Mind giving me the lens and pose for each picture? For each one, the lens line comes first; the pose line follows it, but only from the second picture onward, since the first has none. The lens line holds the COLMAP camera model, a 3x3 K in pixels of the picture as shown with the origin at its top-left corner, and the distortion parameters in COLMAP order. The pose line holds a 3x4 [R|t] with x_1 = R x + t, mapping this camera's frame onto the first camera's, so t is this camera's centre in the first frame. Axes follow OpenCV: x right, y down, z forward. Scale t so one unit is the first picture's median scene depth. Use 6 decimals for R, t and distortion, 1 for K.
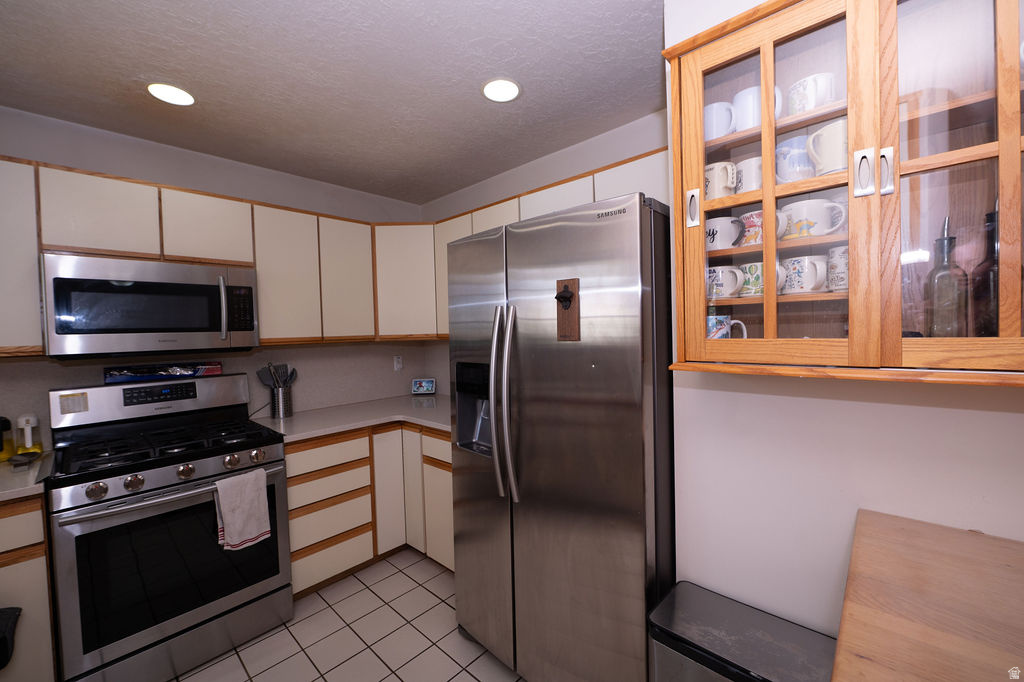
lens RADIAL K [[405.9, 0, 508.0], [0, 405.9, 338.1], [0, 0, 1]] dist [-0.008577, -0.001549]
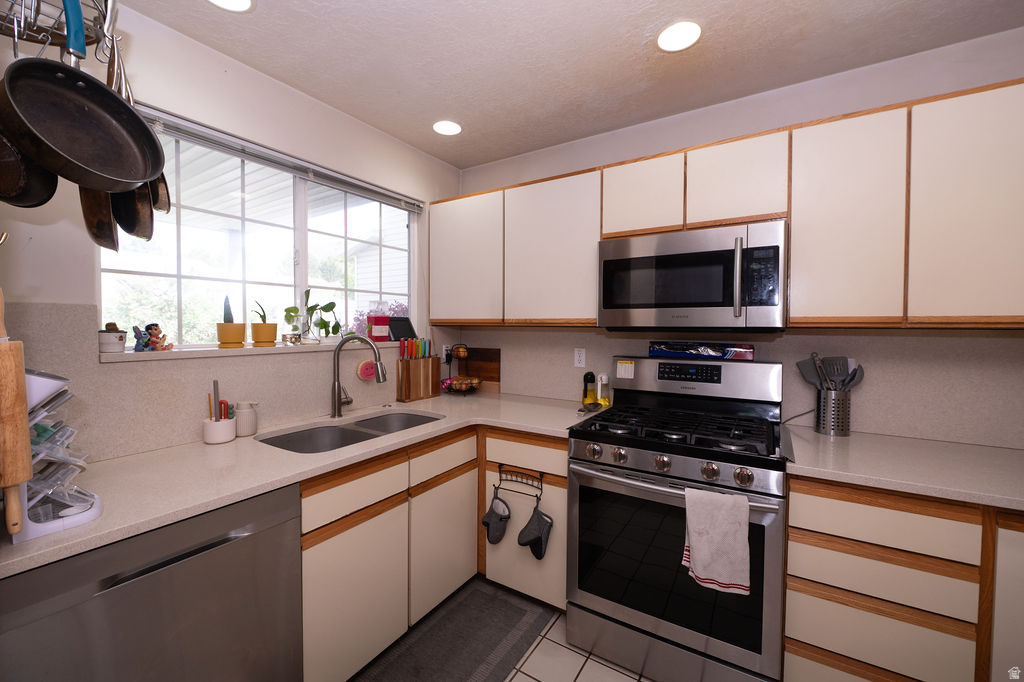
lens RADIAL K [[405.9, 0, 509.4], [0, 405.9, 335.4], [0, 0, 1]] dist [-0.008577, -0.001549]
pose [[0.193392, 0.057454, -0.979438, -0.004553], [-0.026942, 0.998218, 0.053236, 0.009666], [0.980752, 0.016093, 0.194595, 0.402524]]
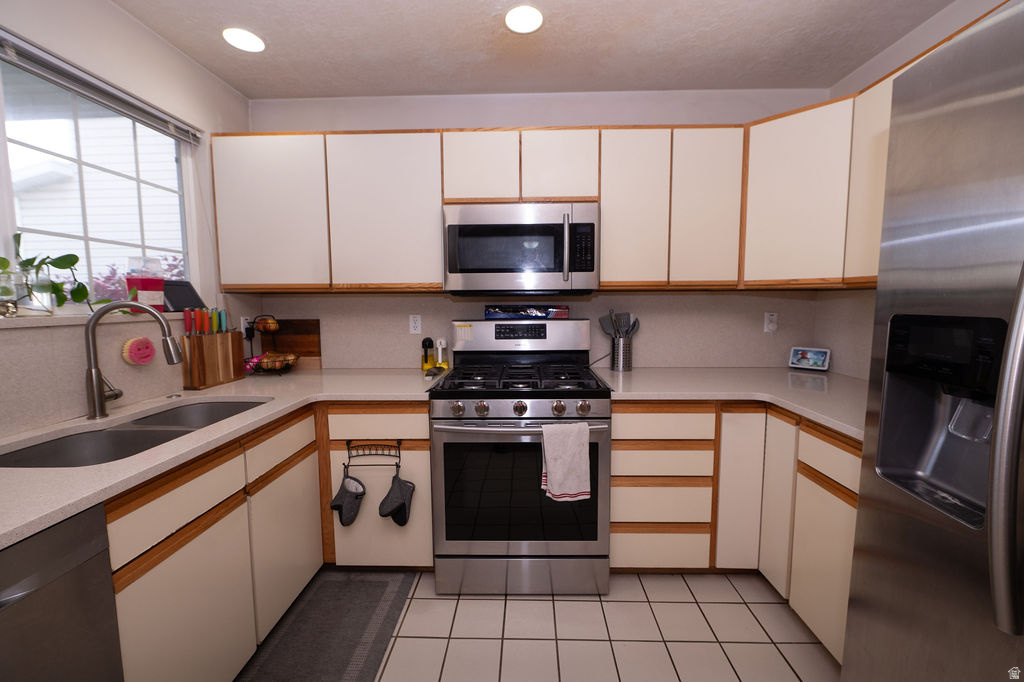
lens RADIAL K [[405.9, 0, 516.7], [0, 405.9, 336.4], [0, 0, 1]] dist [-0.008577, -0.001549]
pose [[0.671064, 0.093886, -0.735431, -0.060014], [-0.029270, 0.994531, 0.100255, 0.041438], [0.740822, -0.045751, 0.670142, 0.261686]]
